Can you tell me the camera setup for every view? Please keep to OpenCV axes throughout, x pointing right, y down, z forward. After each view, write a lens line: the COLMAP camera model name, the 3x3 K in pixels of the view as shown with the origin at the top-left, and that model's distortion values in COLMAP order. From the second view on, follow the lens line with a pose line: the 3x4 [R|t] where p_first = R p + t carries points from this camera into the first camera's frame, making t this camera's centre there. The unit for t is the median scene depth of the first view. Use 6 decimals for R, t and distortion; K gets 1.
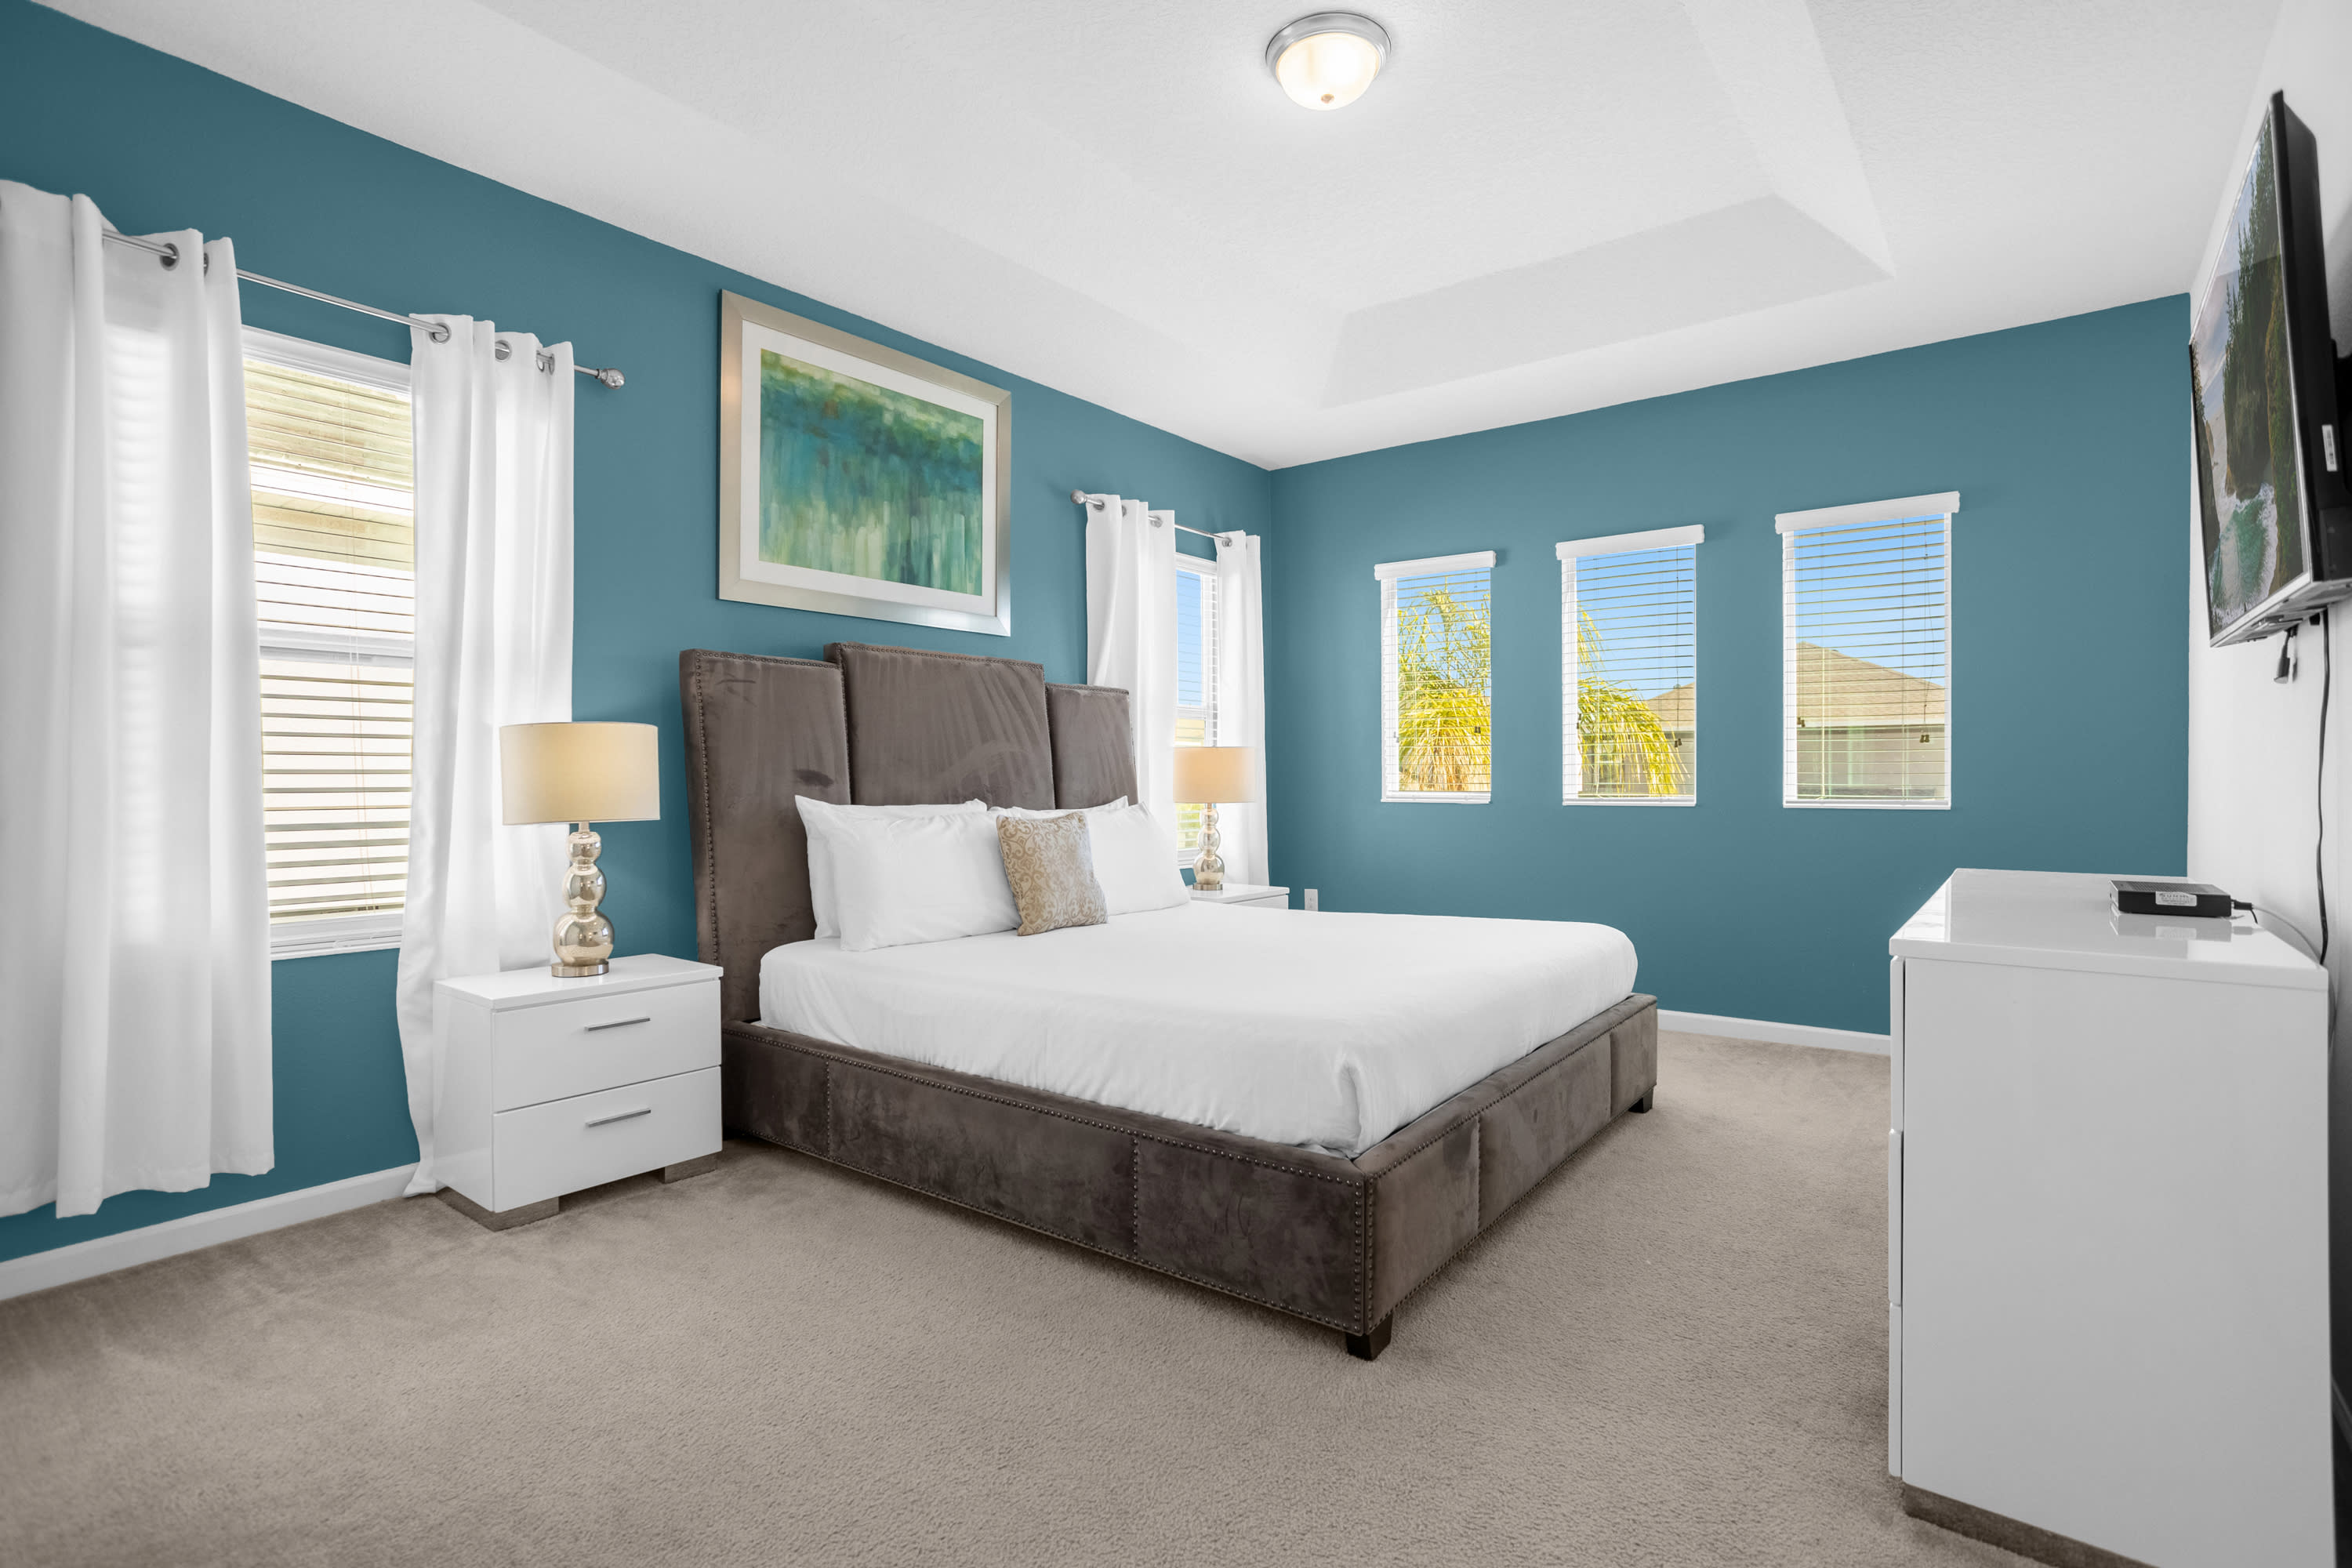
lens RADIAL K [[1127.9, 0, 1182.2], [0, 1127.9, 771.2], [0, 0, 1]] dist [0.003712, 0.000545]
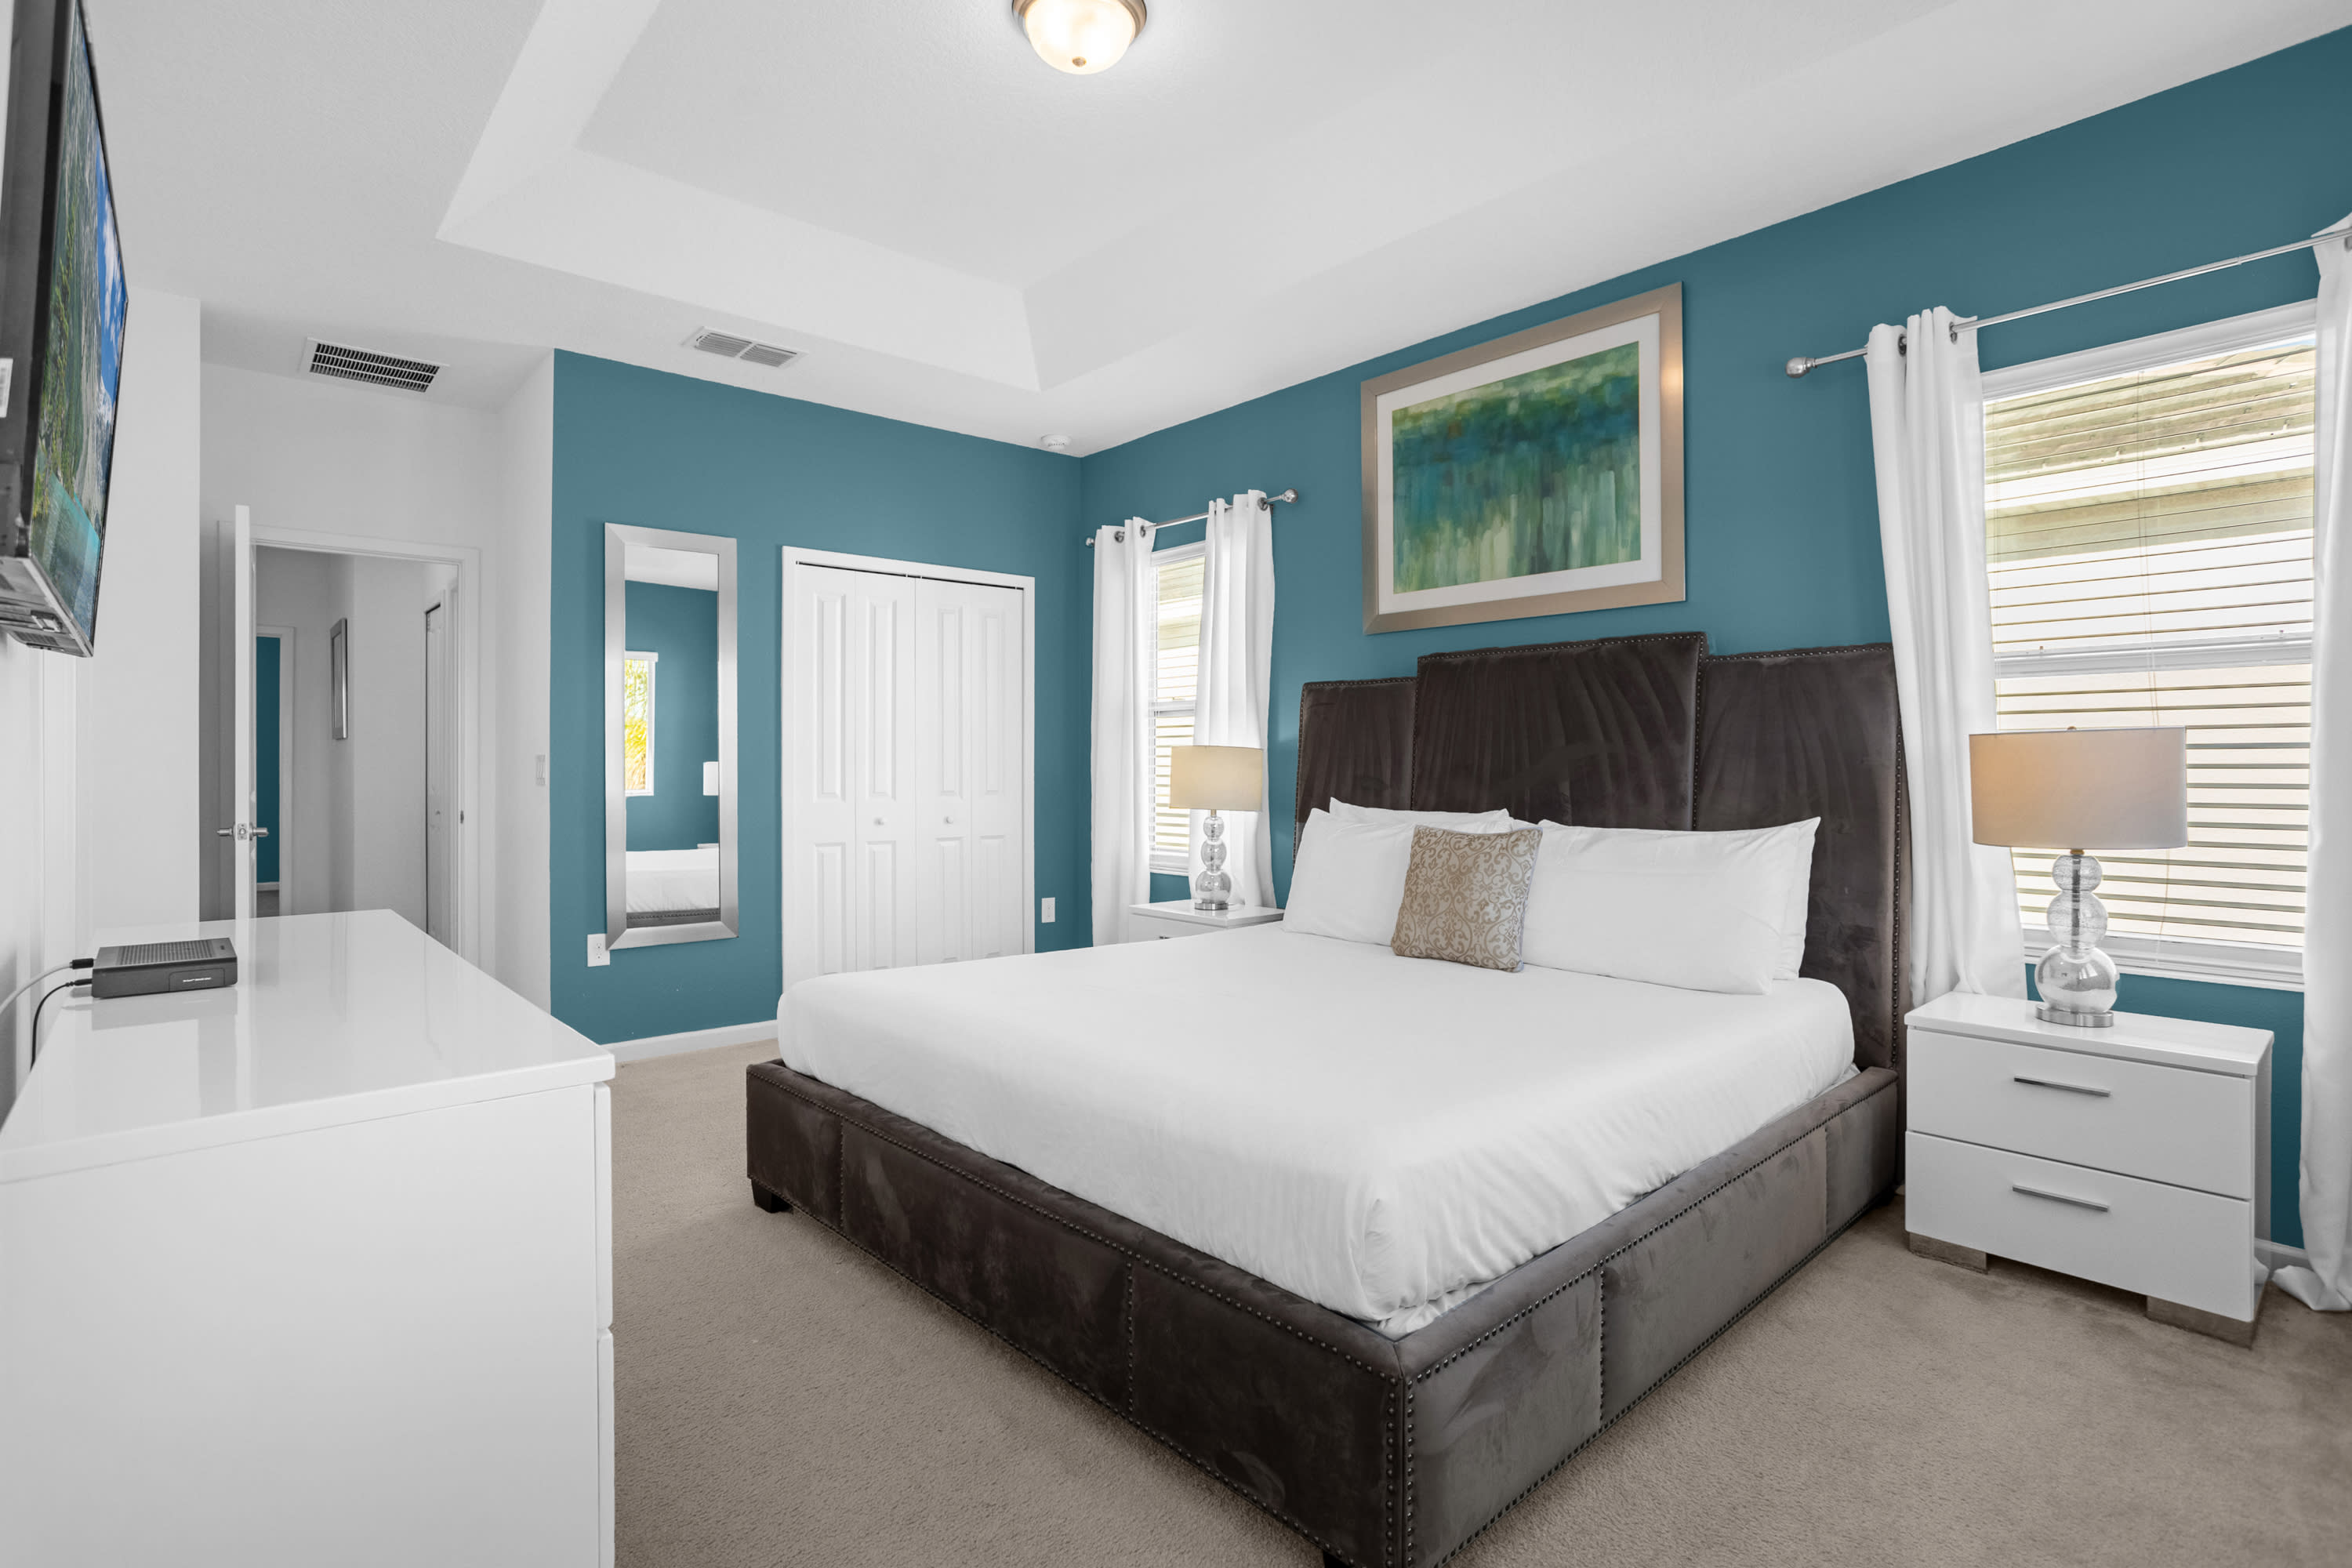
lens RADIAL K [[1088.3, 0, 1176.0], [0, 1088.3, 777.3], [0, 0, 1]] dist [-0.002880, -0.000079]
pose [[-0.128626, -0.000295, -0.991693, 0.688821], [-0.005701, 0.999984, 0.000442, 0.001625], [0.991677, 0.005711, -0.128626, 0.837492]]
